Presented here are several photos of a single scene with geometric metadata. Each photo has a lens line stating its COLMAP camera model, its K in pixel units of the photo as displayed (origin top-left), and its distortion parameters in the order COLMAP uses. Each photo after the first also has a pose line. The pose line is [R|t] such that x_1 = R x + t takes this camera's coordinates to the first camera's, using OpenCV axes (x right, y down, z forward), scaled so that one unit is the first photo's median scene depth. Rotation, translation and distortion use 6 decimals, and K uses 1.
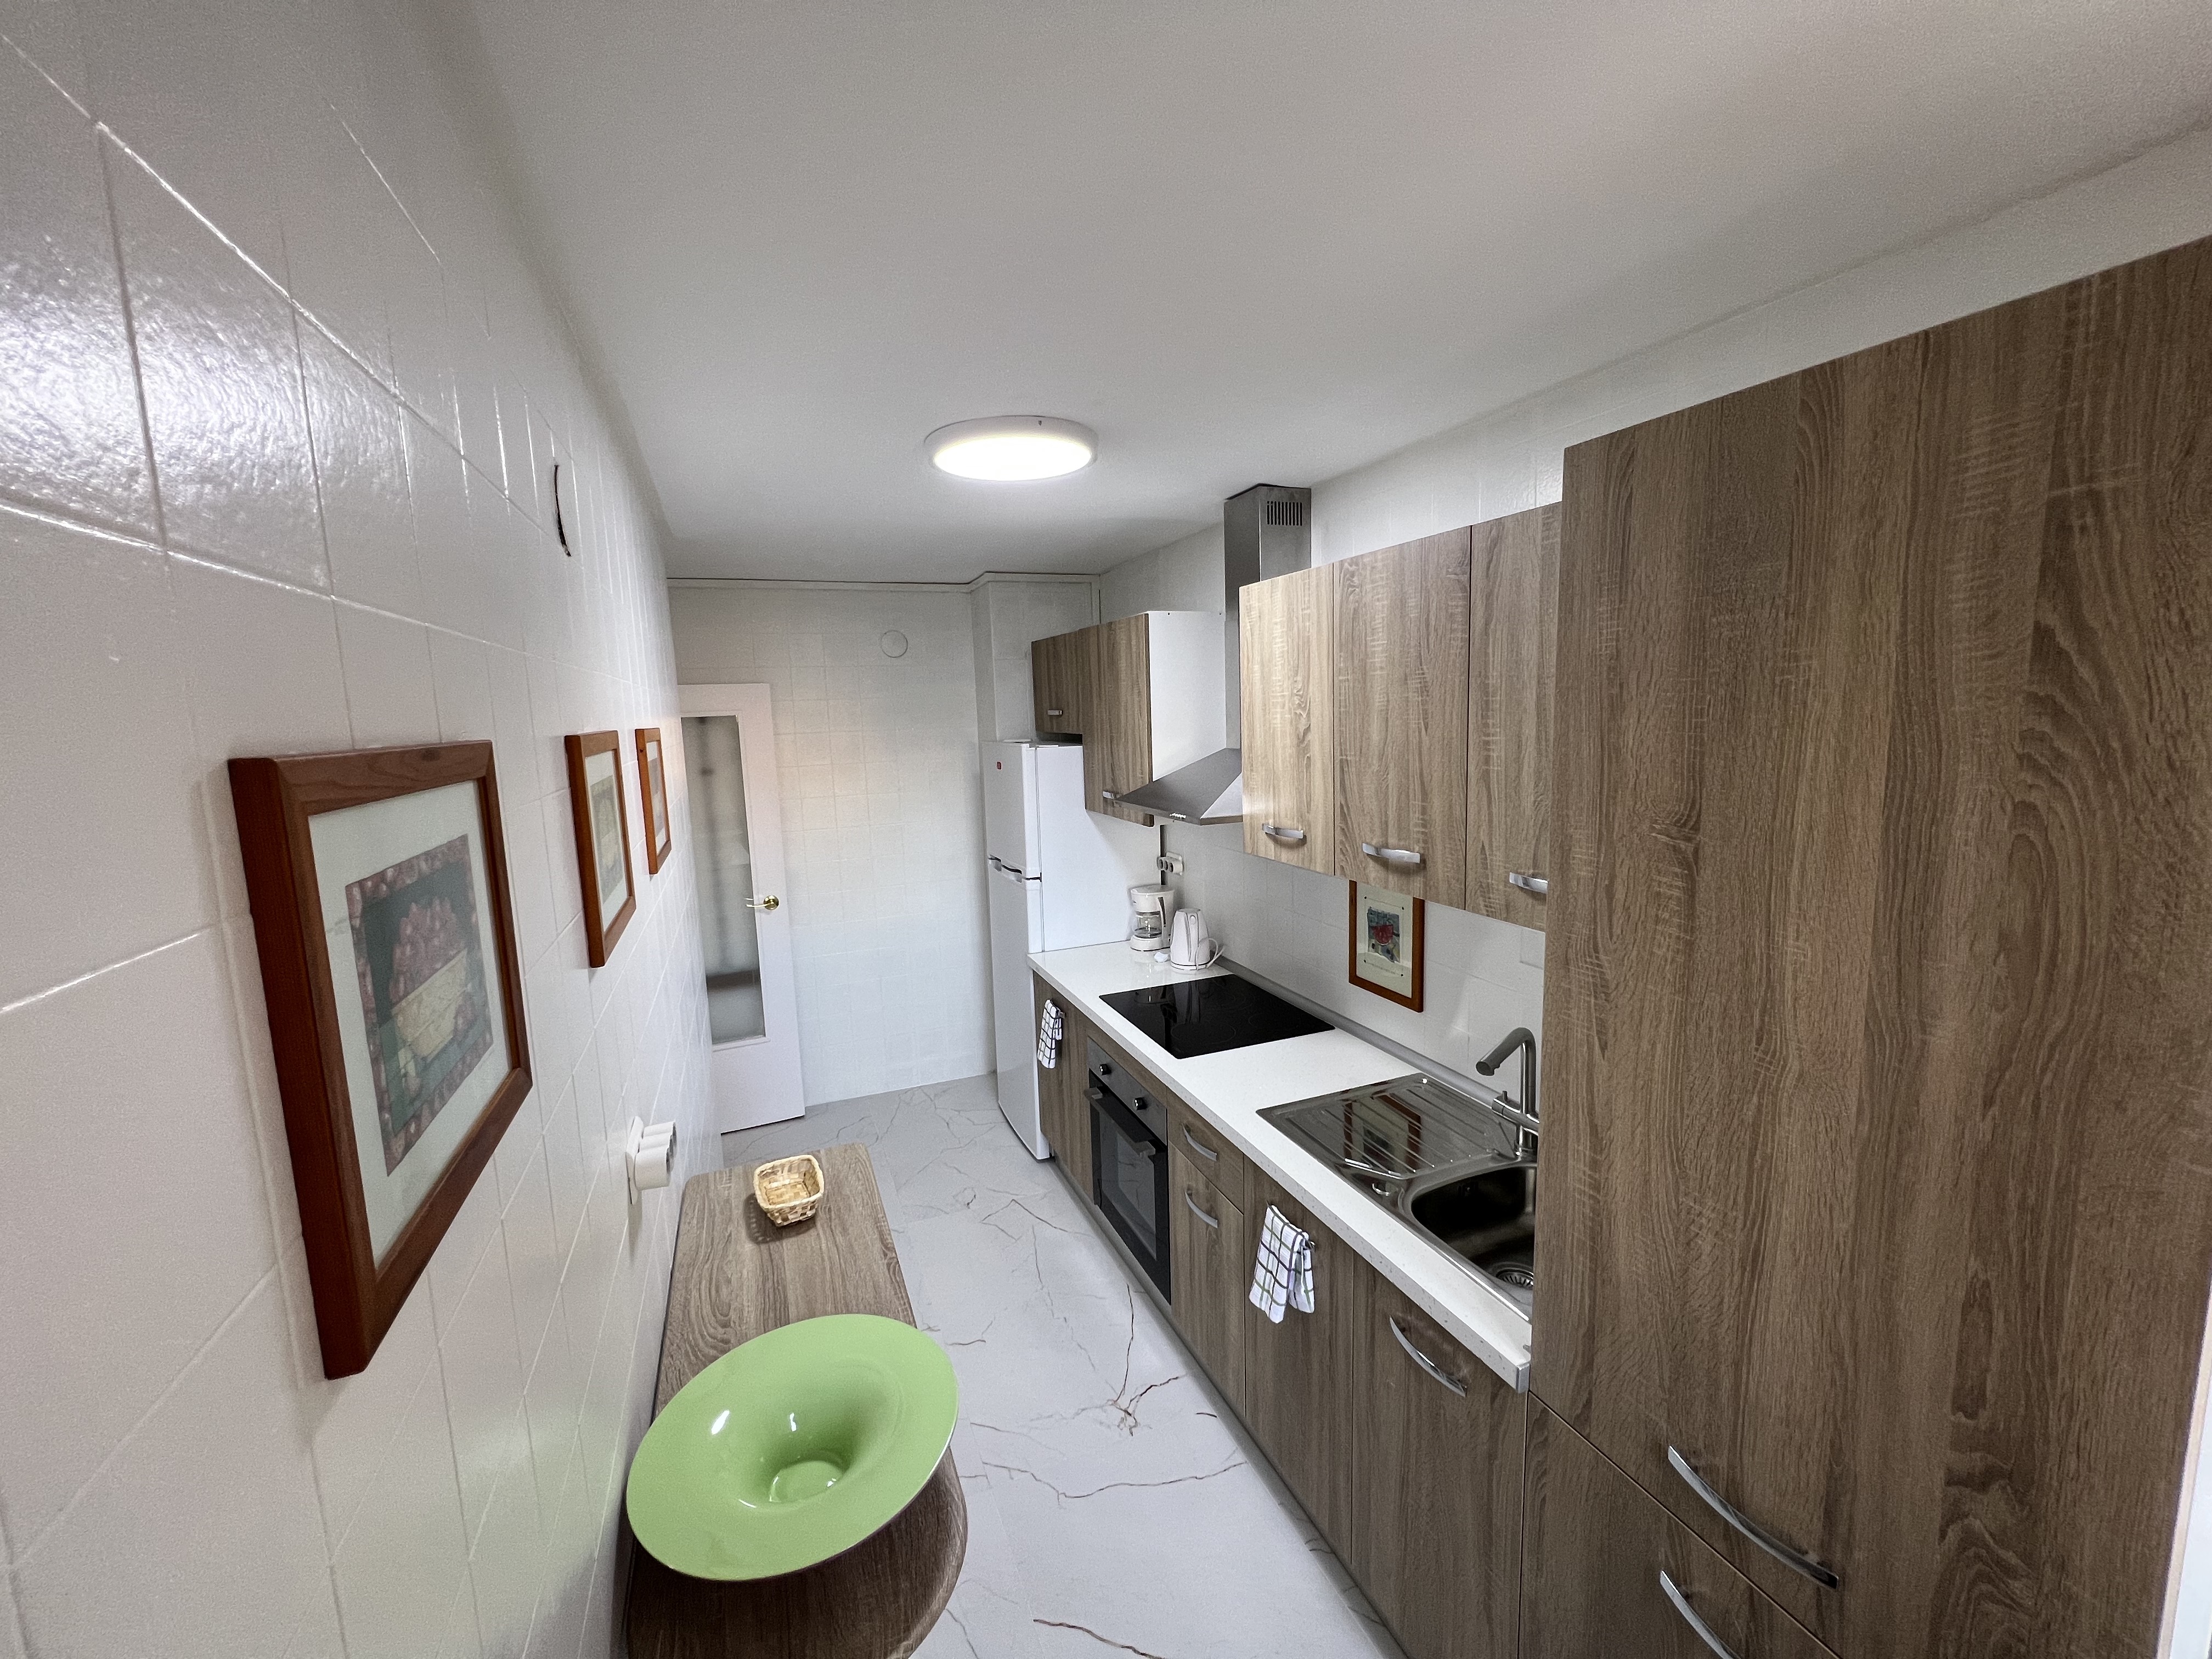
lens RADIAL K [[883.0, 0, 1100.3], [0, 883.0, 826.4], [0, 0, 1]] dist [-0.003122, 0.000534]
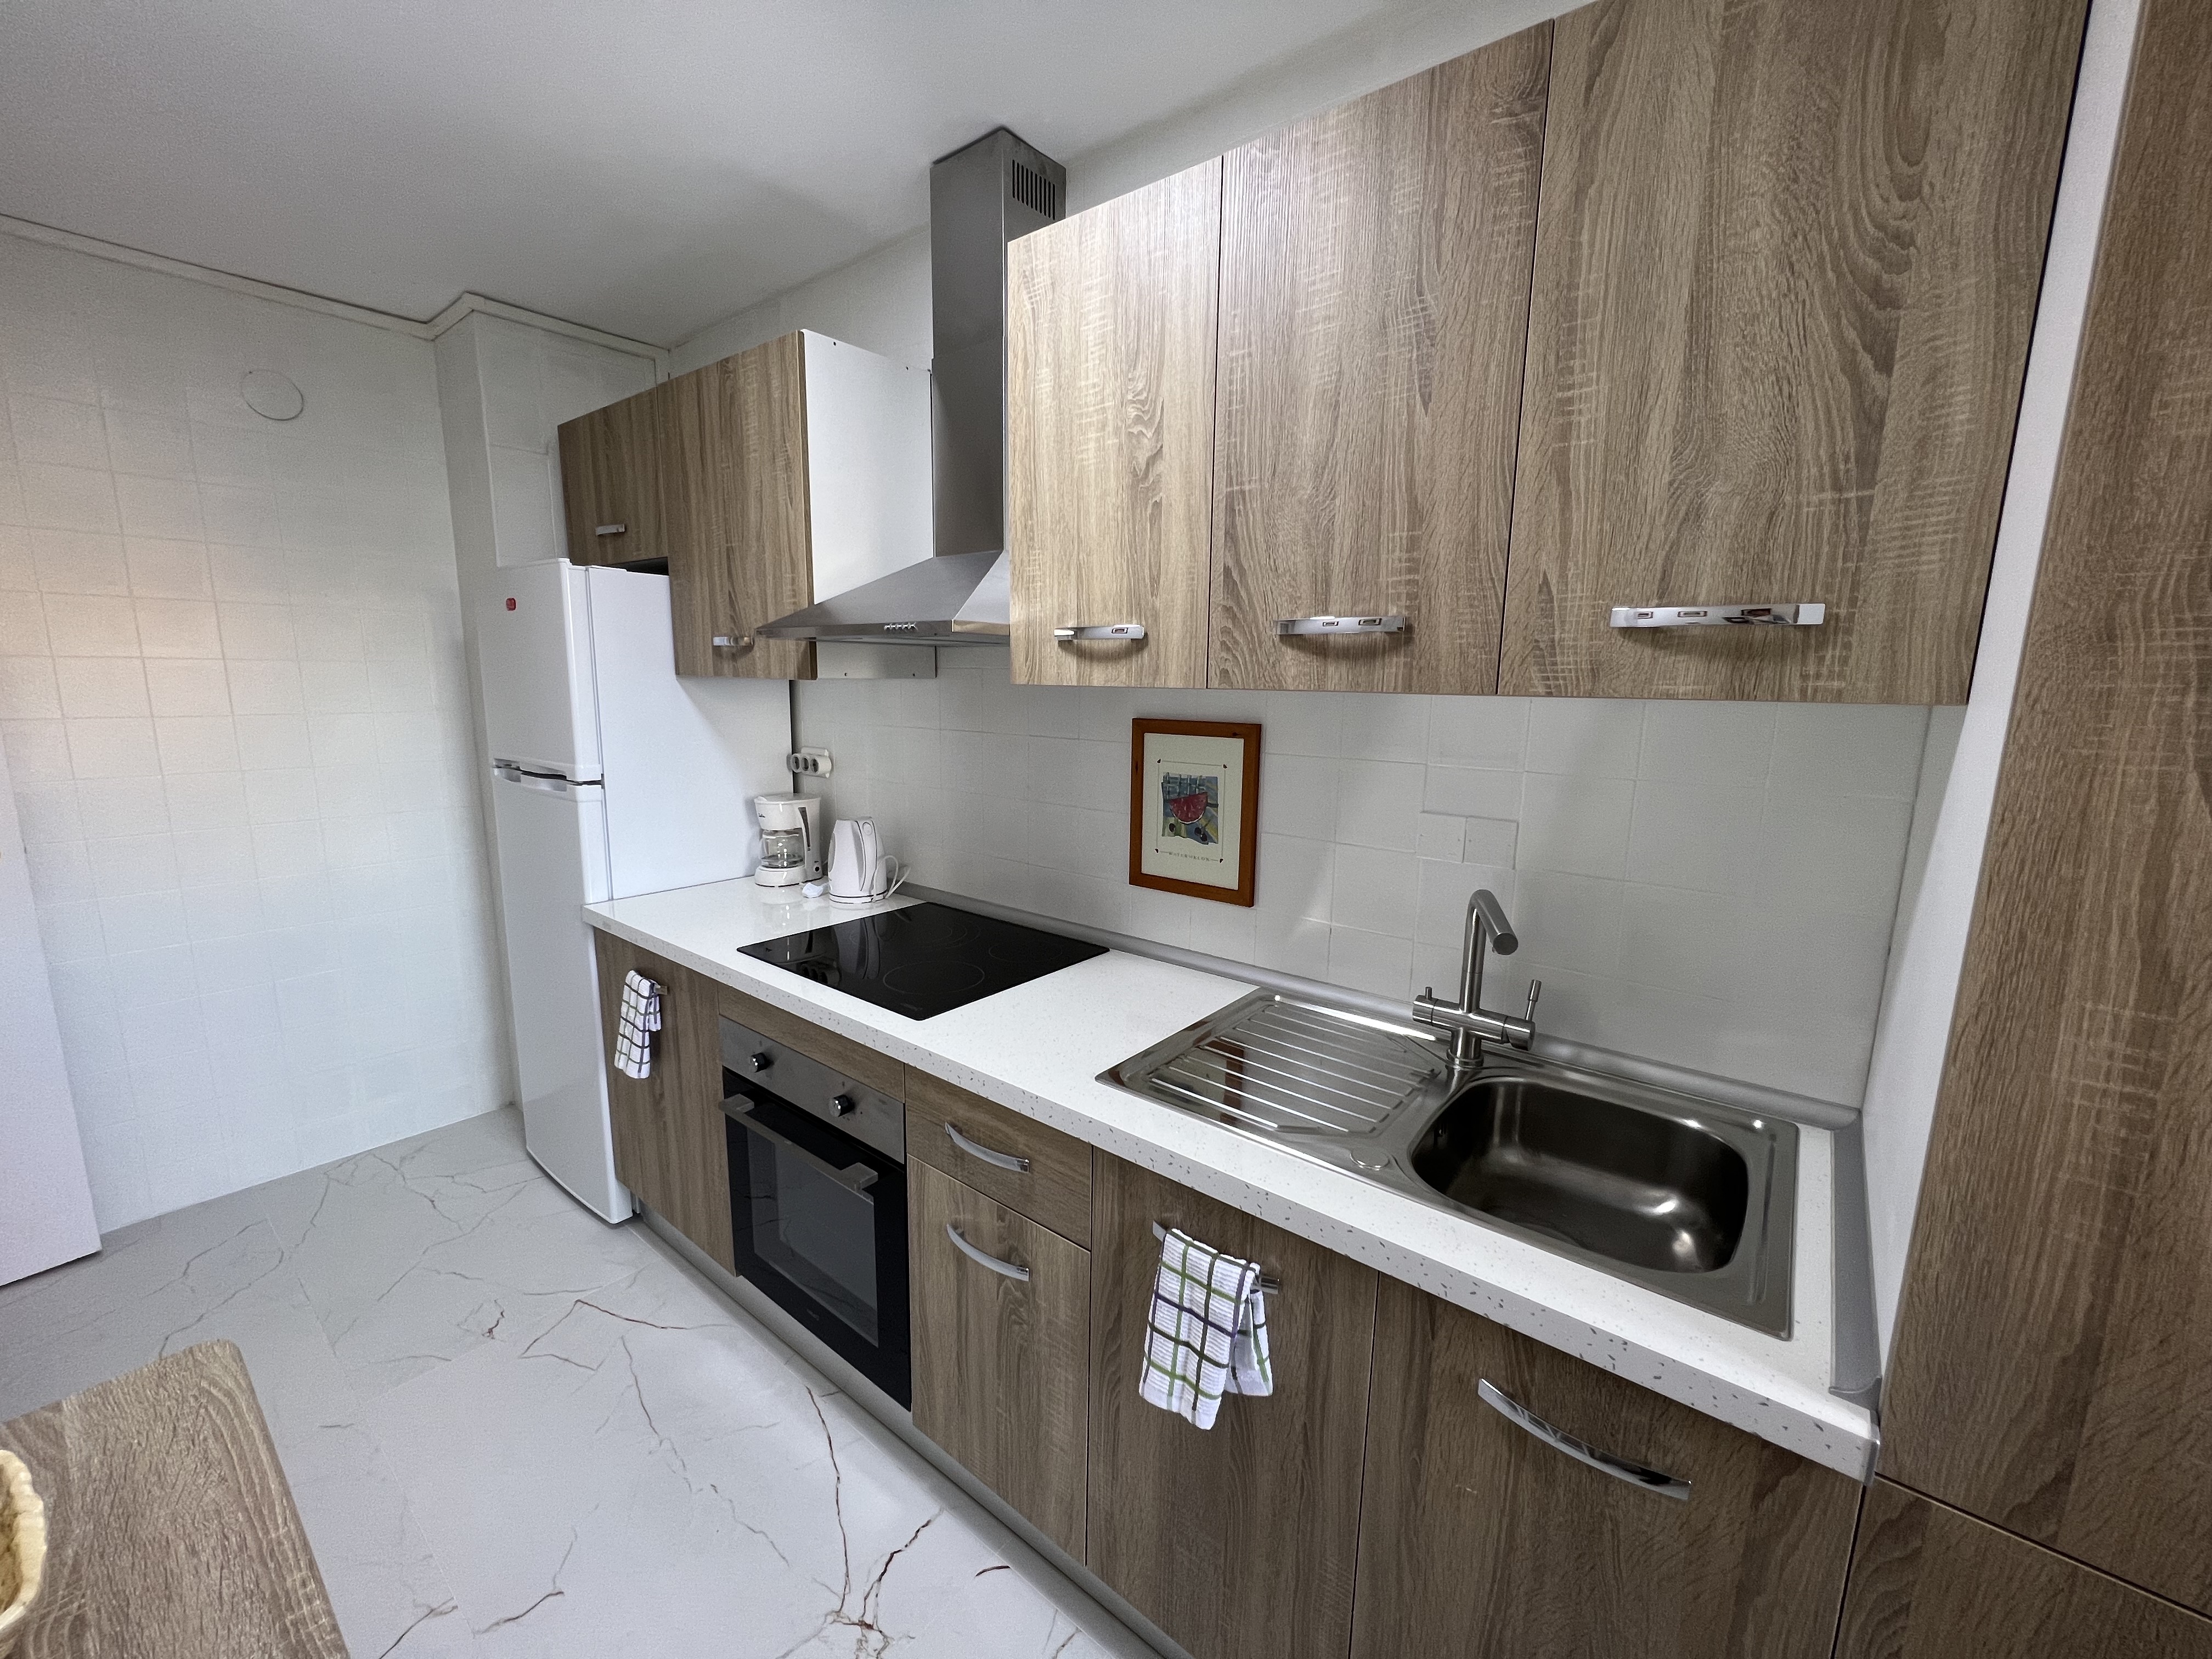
lens RADIAL K [[883.0, 0, 1100.3], [0, 883.0, 826.4], [0, 0, 1]] dist [-0.003122, 0.000534]
pose [[0.870971, -0.037199, 0.489924, -0.099710], [0.023117, 0.999128, 0.034765, 0.112536], [-0.490790, -0.018954, 0.871072, 0.413871]]
